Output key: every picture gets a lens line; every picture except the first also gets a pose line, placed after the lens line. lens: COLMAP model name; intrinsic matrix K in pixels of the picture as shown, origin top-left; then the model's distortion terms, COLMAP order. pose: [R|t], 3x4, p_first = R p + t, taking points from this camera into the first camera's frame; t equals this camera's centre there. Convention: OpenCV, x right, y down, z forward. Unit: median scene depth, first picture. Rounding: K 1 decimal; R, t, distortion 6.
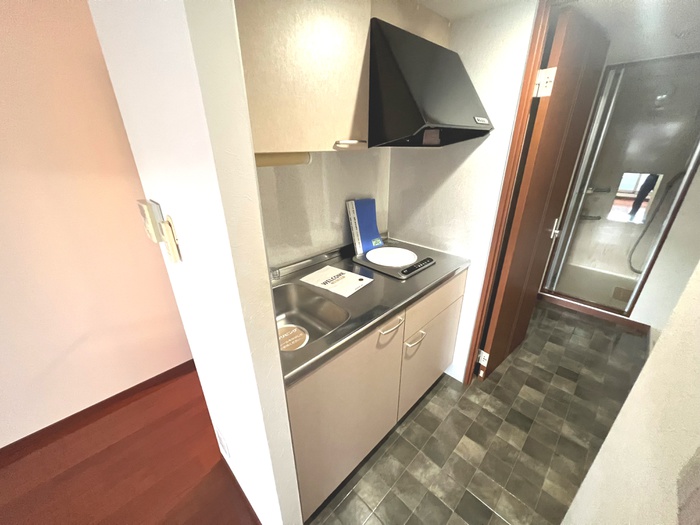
lens RADIAL K [[280.0, 0, 351.2], [0, 280.0, 268.1], [0, 0, 1]] dist [0.000501, 0.000356]
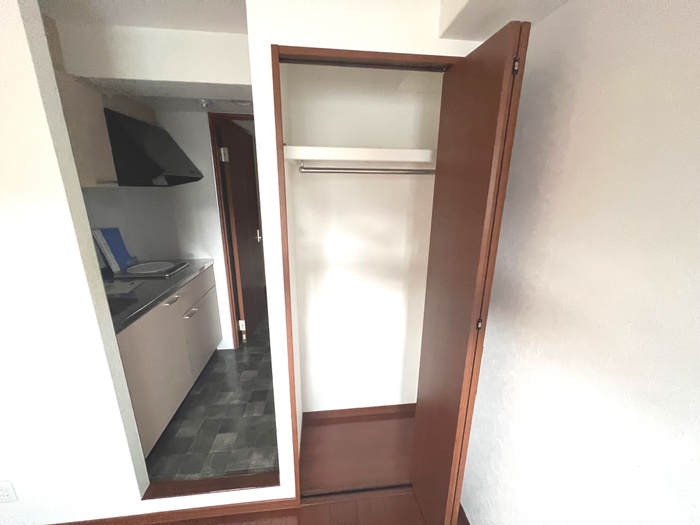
lens RADIAL K [[280.0, 0, 351.1], [0, 280.0, 262.6], [0, 0, 1]] dist [0.000501, 0.000356]
pose [[0.621850, -0.186241, 0.760669, -0.230251], [0.300644, 0.953657, -0.012286, 0.204822], [-0.723129, 0.236331, 0.649024, -0.450554]]
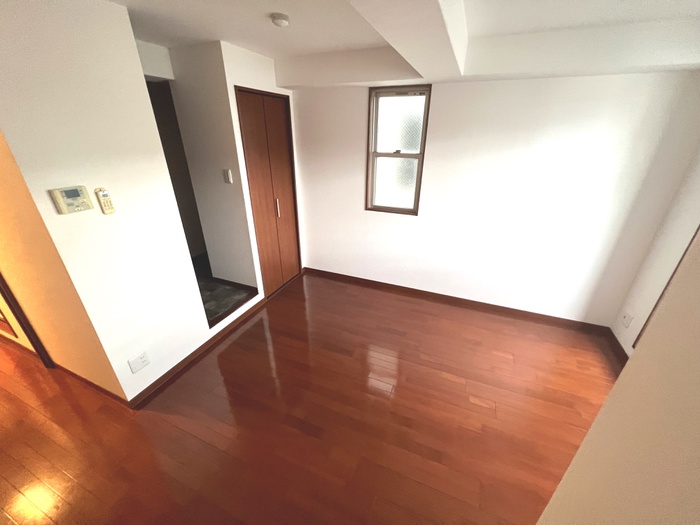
lens RADIAL K [[280.0, 0, 353.5], [0, 280.0, 262.3], [0, 0, 1]] dist [0.000501, 0.000356]
pose [[-0.388091, -0.376045, 0.841413, -1.458504], [0.367422, 0.774151, 0.515452, -0.072069], [-0.845214, 0.509196, -0.162274, 0.068097]]
